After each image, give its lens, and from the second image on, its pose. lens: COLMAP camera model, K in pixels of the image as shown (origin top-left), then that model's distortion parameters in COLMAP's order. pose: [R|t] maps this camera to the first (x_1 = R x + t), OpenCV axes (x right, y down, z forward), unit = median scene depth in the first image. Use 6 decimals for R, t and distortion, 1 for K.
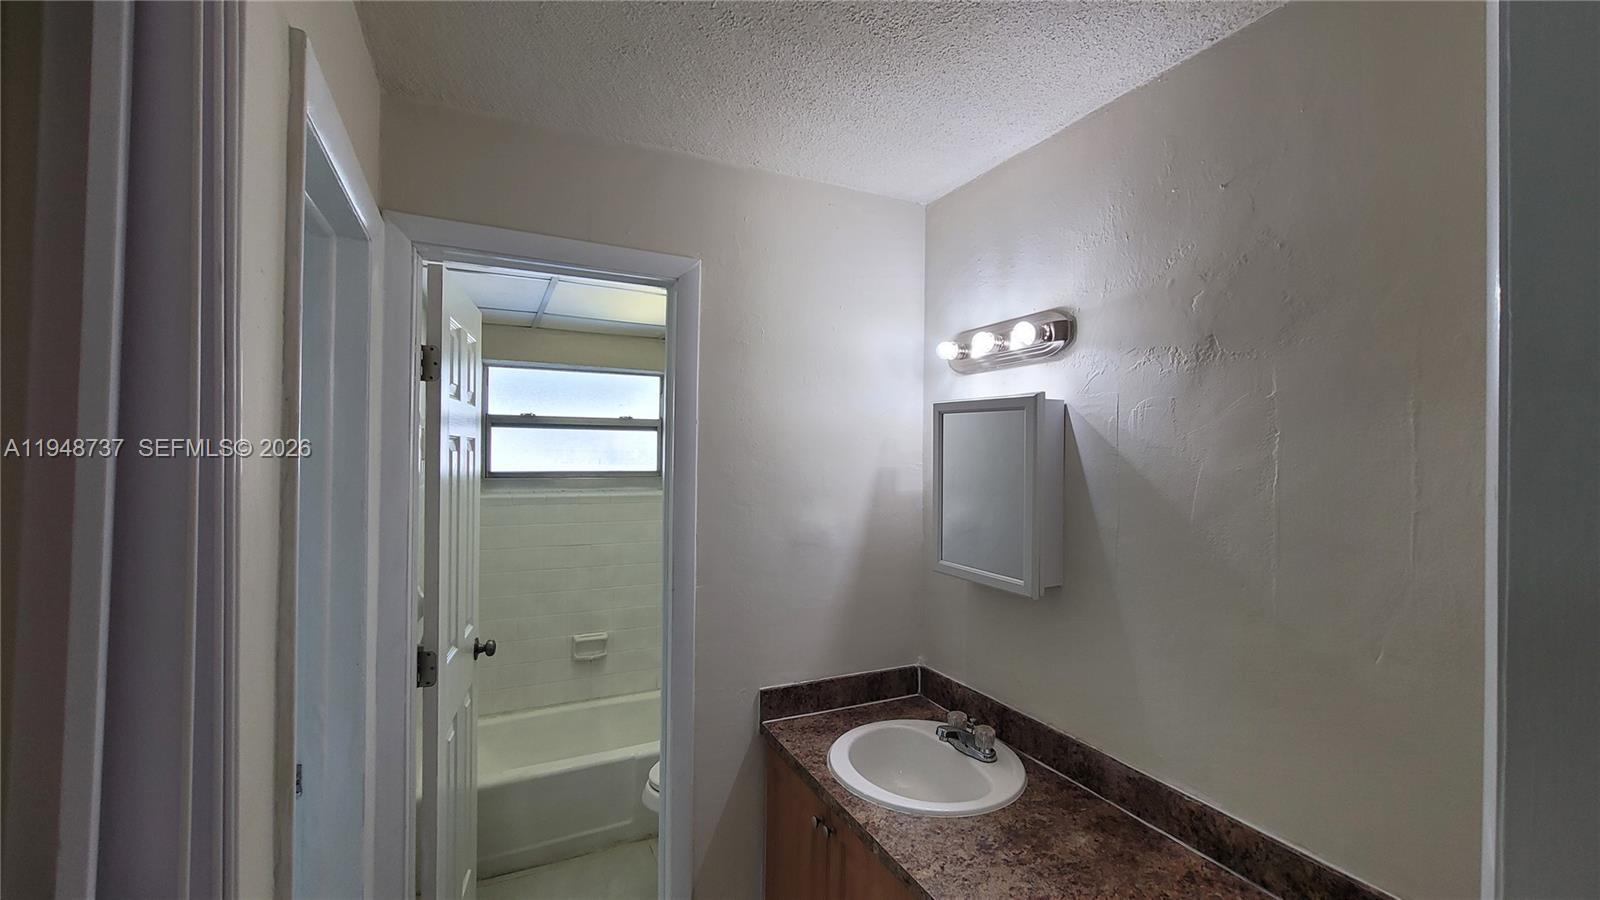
lens RADIAL K [[657.0, 0, 810.2], [0, 657.0, 454.1], [0, 0, 1]] dist [-0.005178, 0.001789]
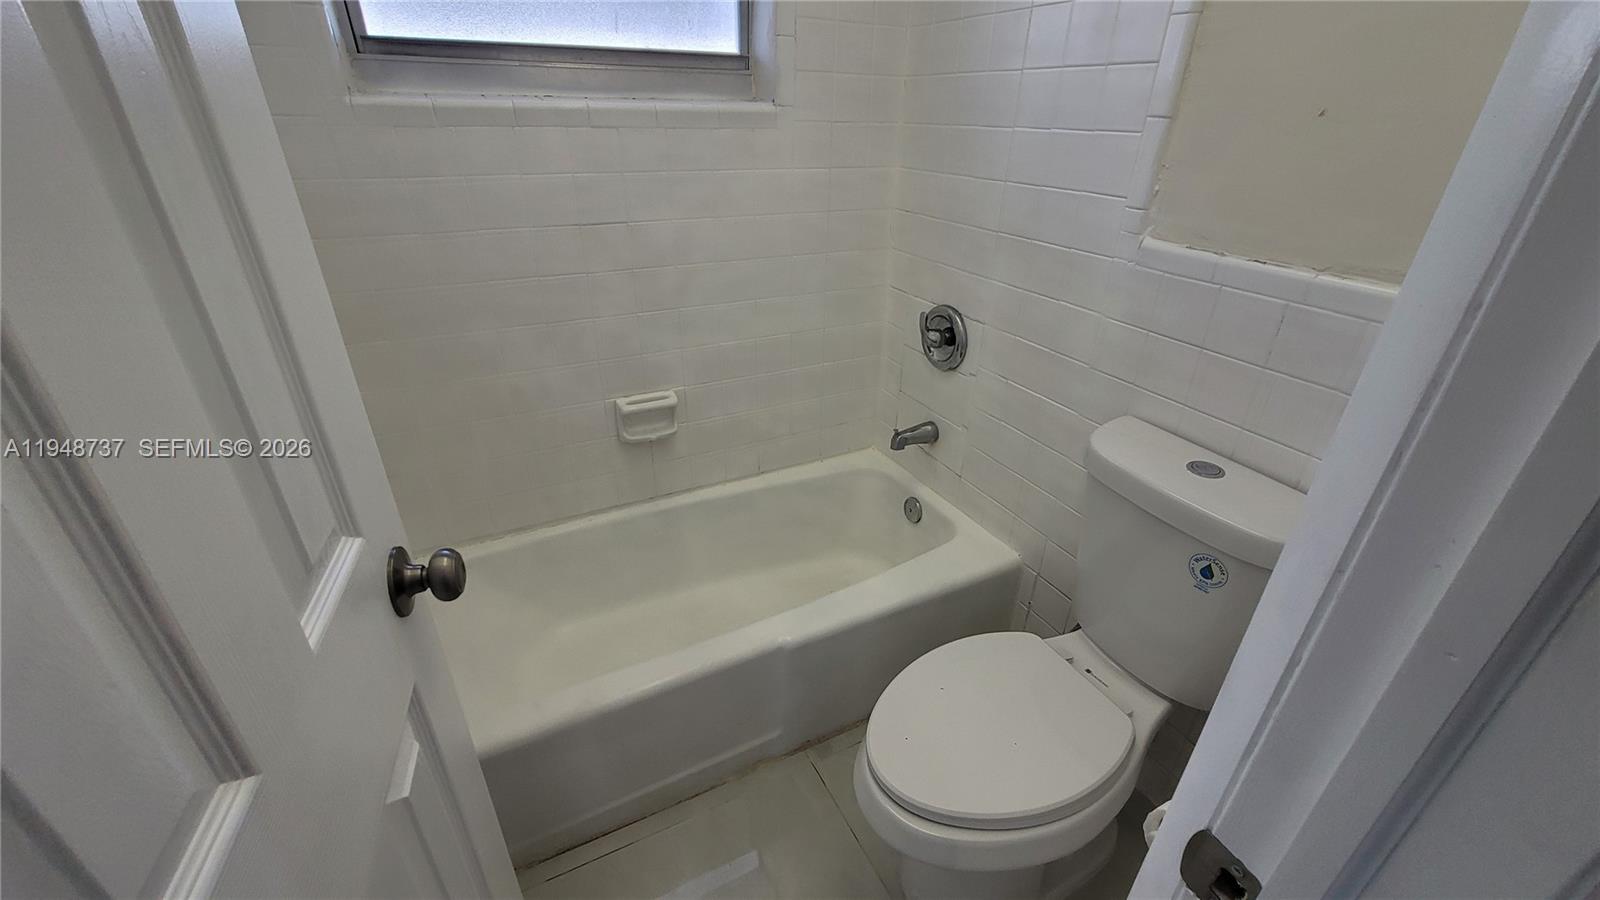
lens RADIAL K [[657.0, 0, 808.6], [0, 657.0, 458.4], [0, 0, 1]] dist [-0.005178, 0.001789]
pose [[0.999745, 0.000306, 0.022561, -0.343439], [-0.010887, 0.882342, 0.470482, 0.101781], [-0.019763, -0.470608, 0.882121, 0.798904]]
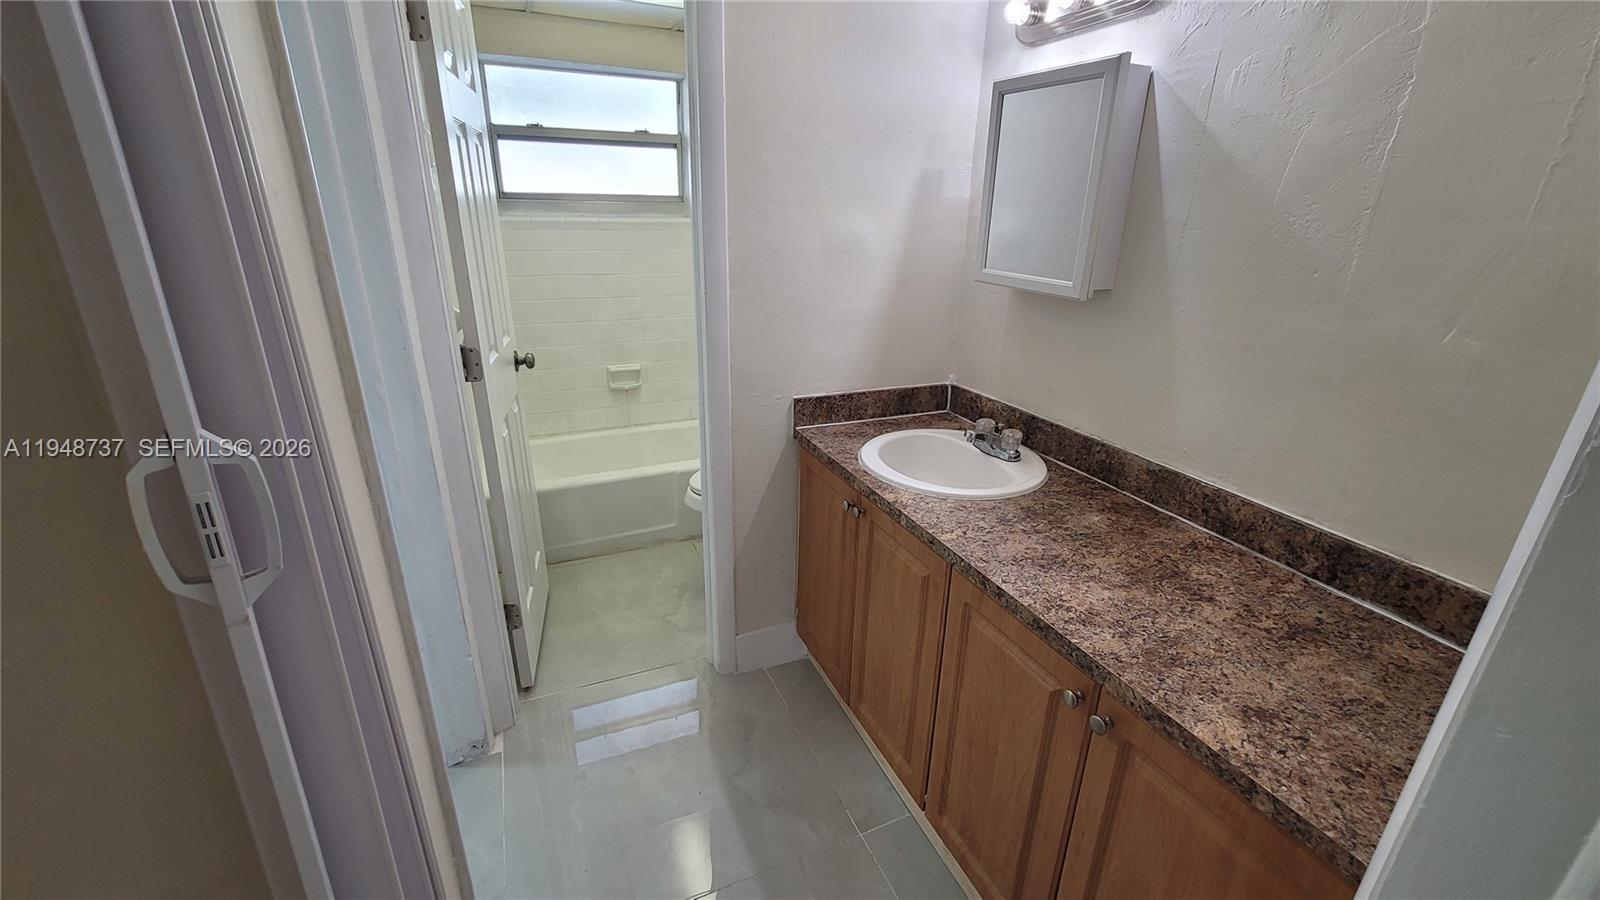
lens RADIAL K [[657.0, 0, 809.7], [0, 657.0, 459.7], [0, 0, 1]] dist [-0.005178, 0.001789]
pose [[0.999190, 0.022968, -0.033045, -0.014143], [-0.009829, 0.935553, 0.353049, 0.078807], [0.039024, -0.352439, 0.935021, 0.003612]]
